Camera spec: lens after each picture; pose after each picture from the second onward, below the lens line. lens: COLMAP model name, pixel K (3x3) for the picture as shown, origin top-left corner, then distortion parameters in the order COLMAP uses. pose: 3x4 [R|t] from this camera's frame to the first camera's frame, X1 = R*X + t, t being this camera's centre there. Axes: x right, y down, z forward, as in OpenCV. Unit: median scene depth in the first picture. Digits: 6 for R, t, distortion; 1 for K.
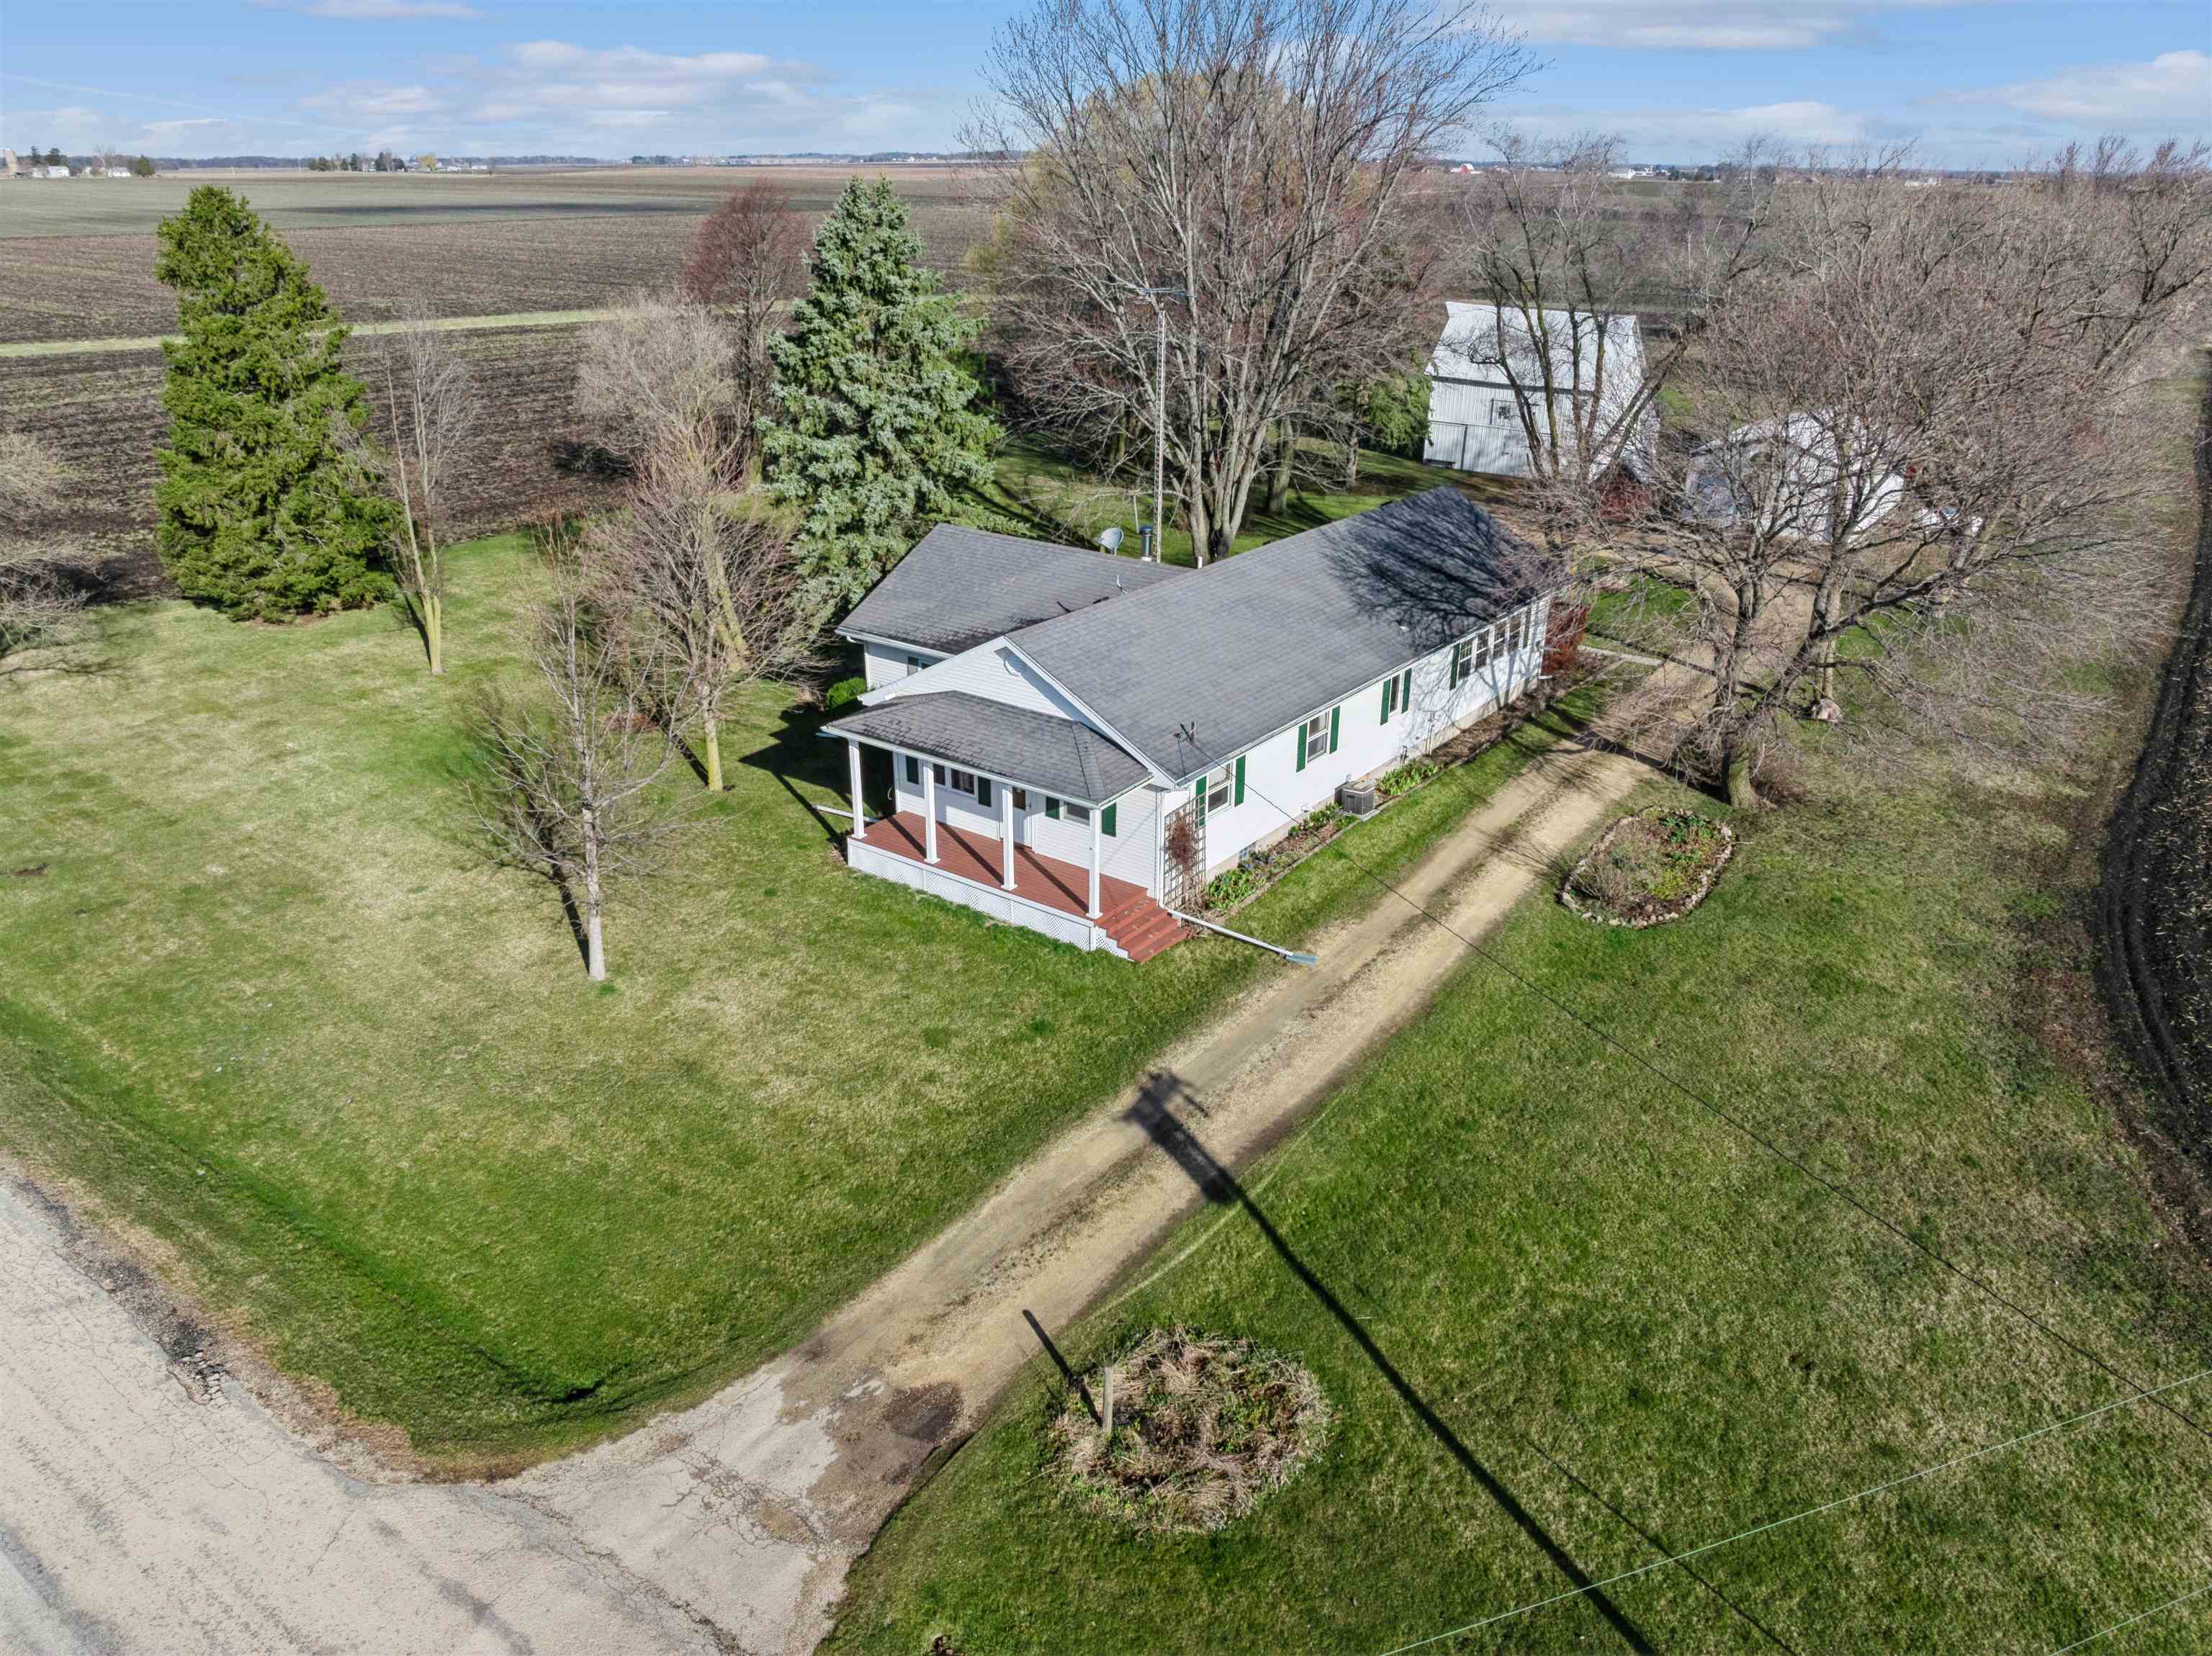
lens RADIAL K [[1551.7, 0, 1108.1], [0, 1551.7, 832.7], [0, 0, 1]] dist [-0.034880, -0.006991]
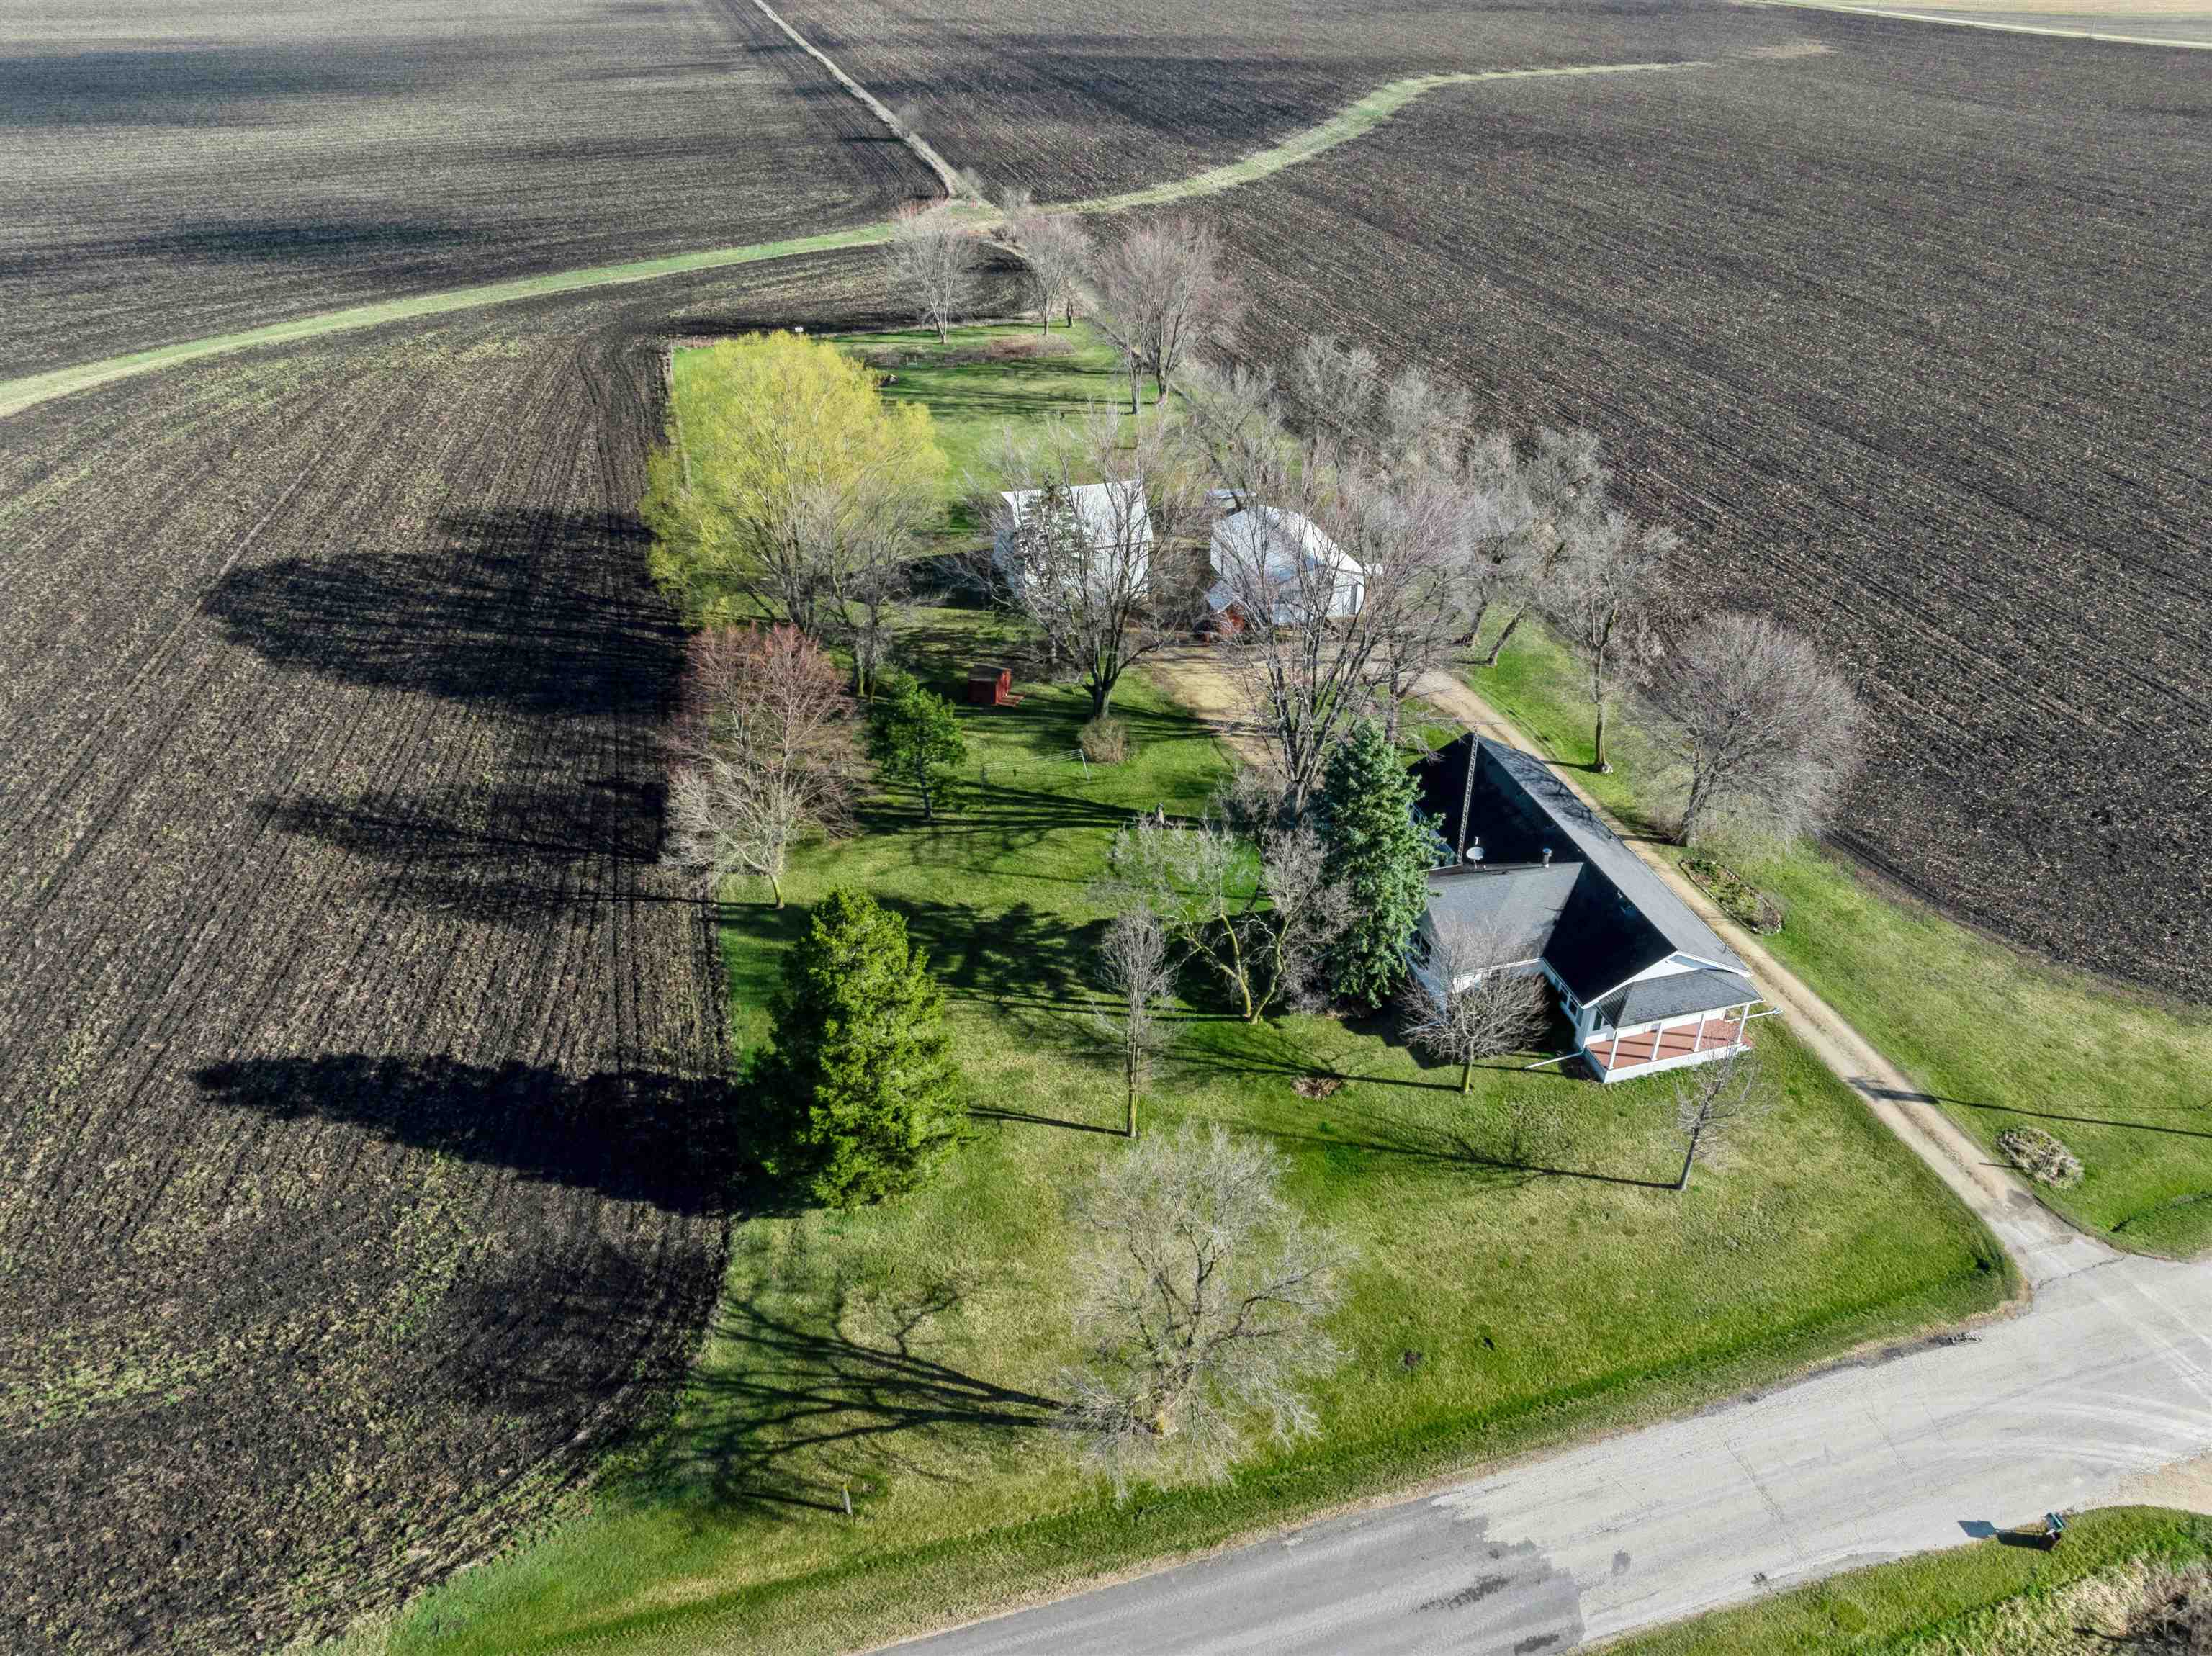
lens RADIAL K [[1551.7, 0, 1099.6], [0, 1551.7, 826.0], [0, 0, 1]] dist [-0.034880, -0.006991]
pose [[0.618045, -0.429661, 0.658341, -2.057772], [0.323064, 0.902265, 0.285566, -1.249033], [-0.716694, 0.036193, 0.696448, 0.081378]]
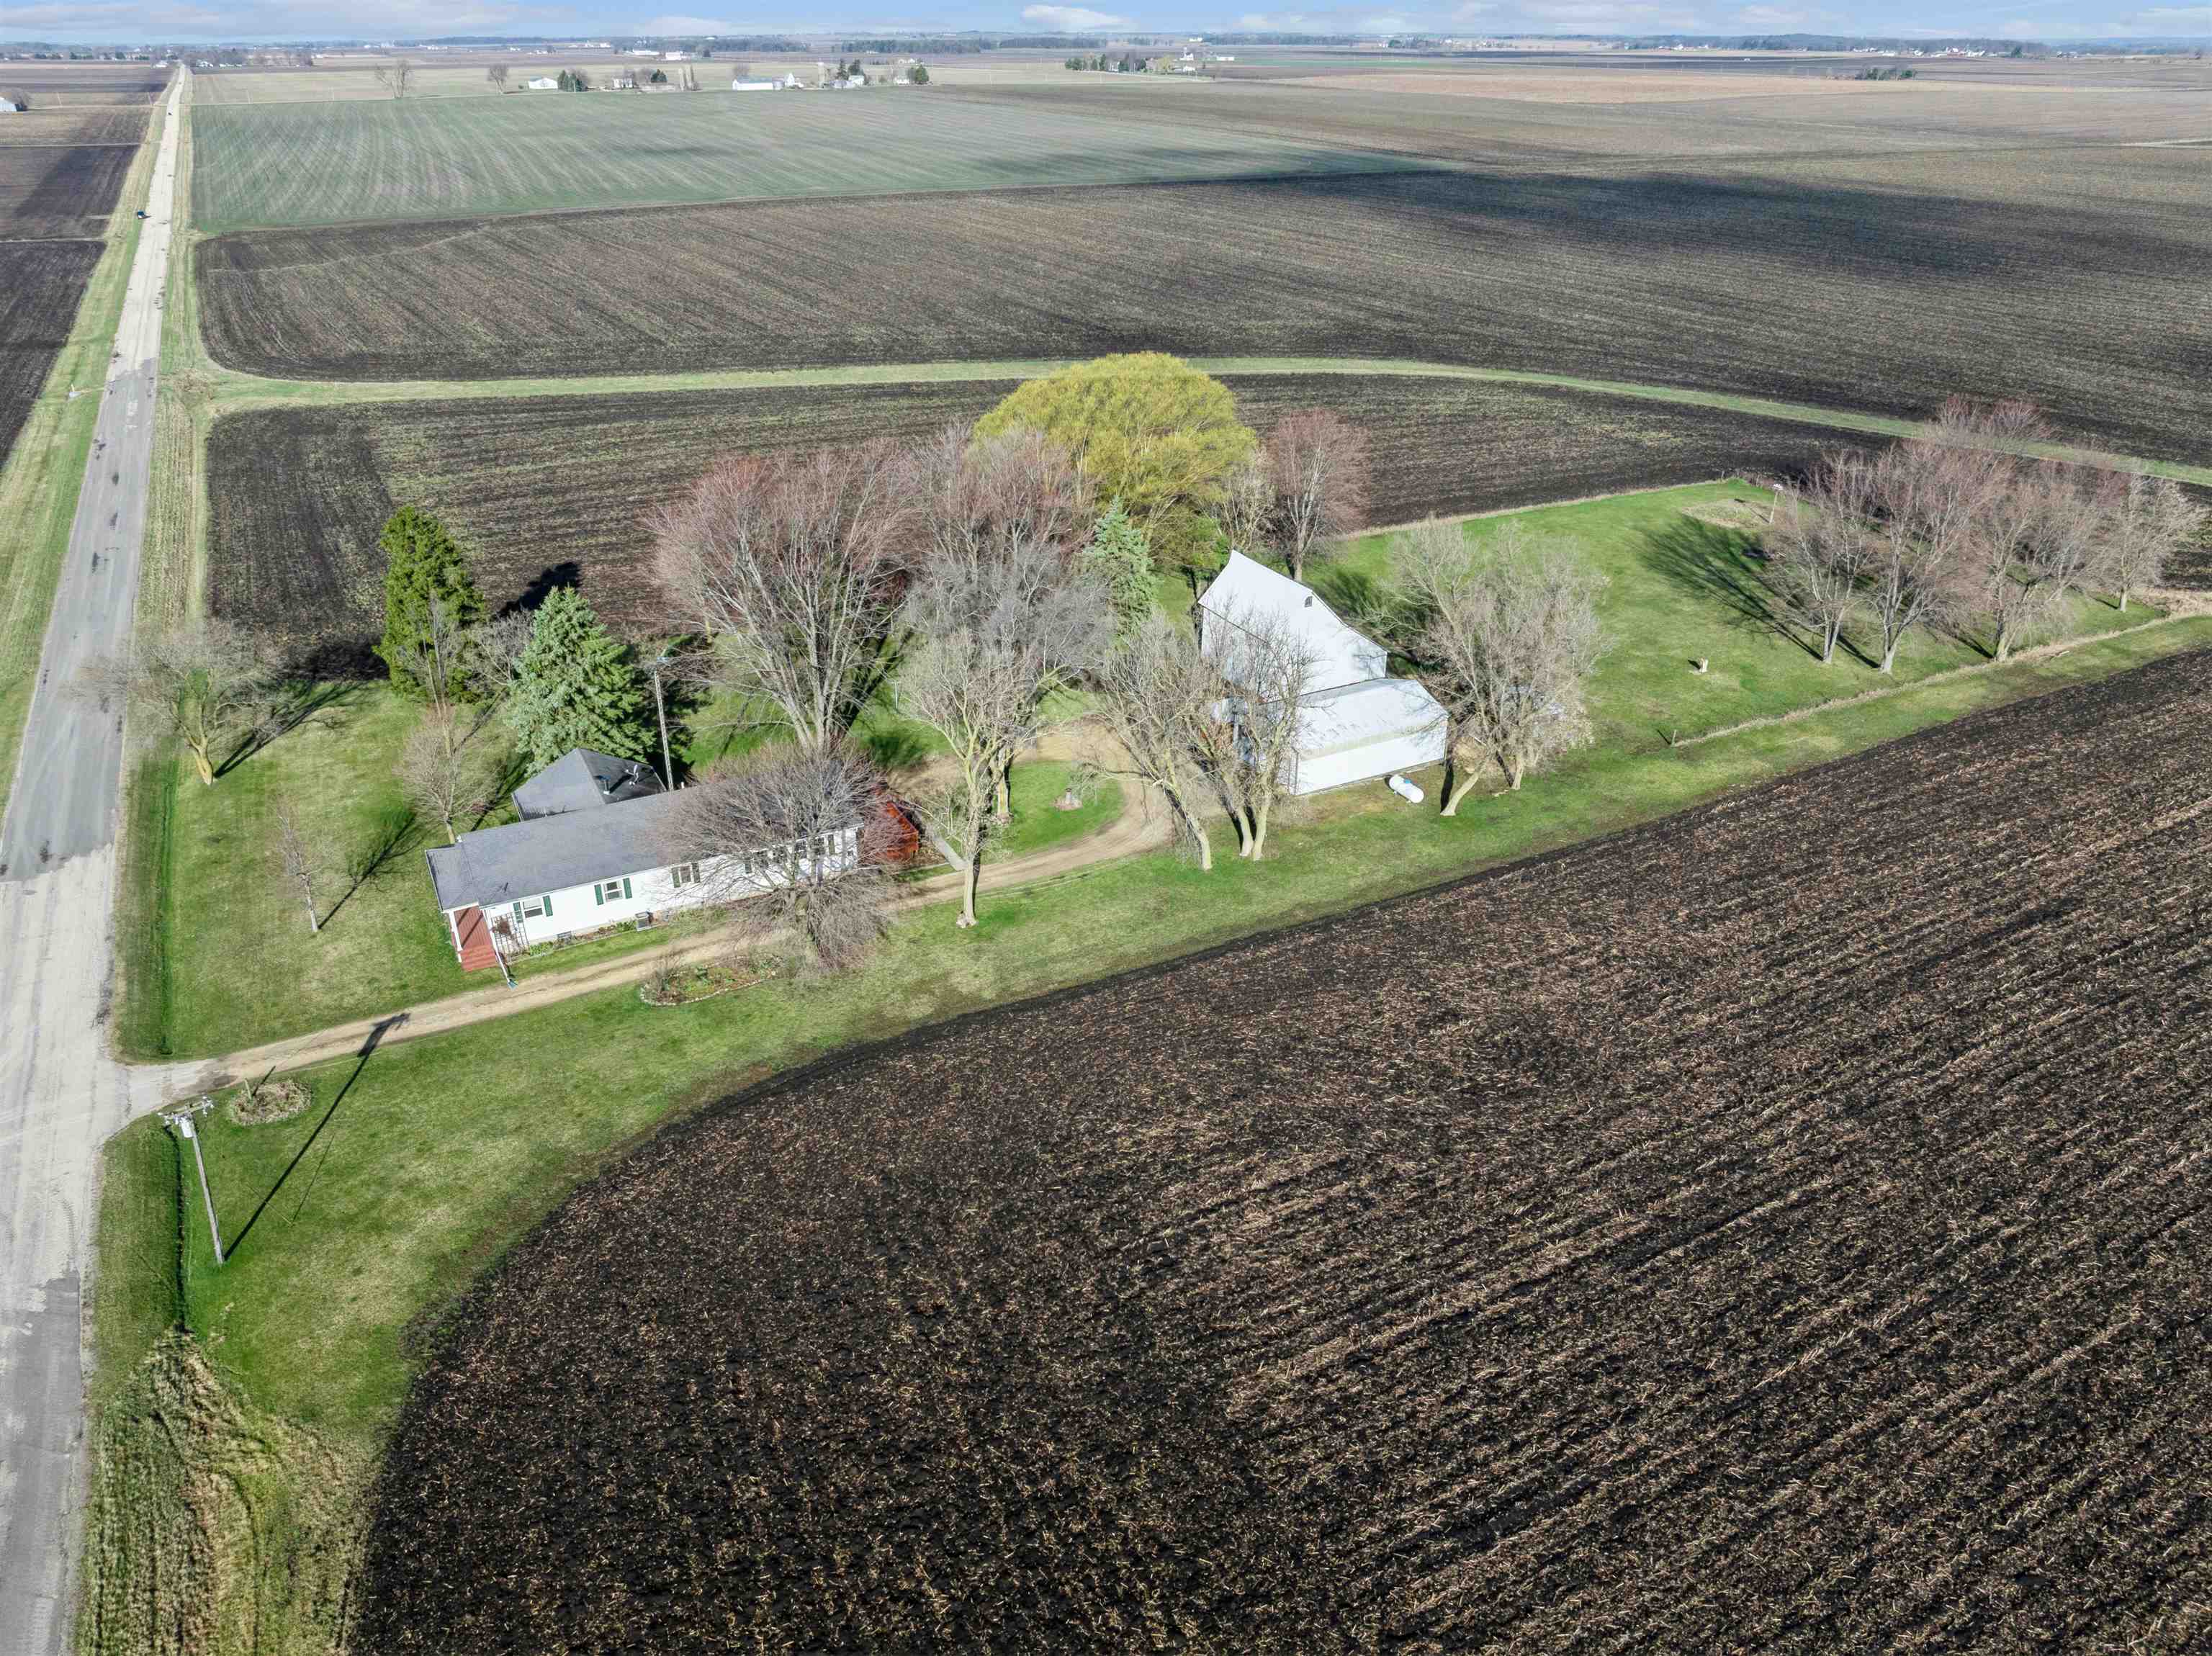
lens RADIAL K [[1551.7, 0, 1101.0], [0, 1551.7, 831.3], [0, 0, 1]] dist [-0.034880, -0.006991]
pose [[0.899649, 0.195873, -0.390212, 2.022439], [-0.170182, 0.980352, 0.099742, -0.608926], [0.402081, -0.023326, 0.915307, -0.974257]]
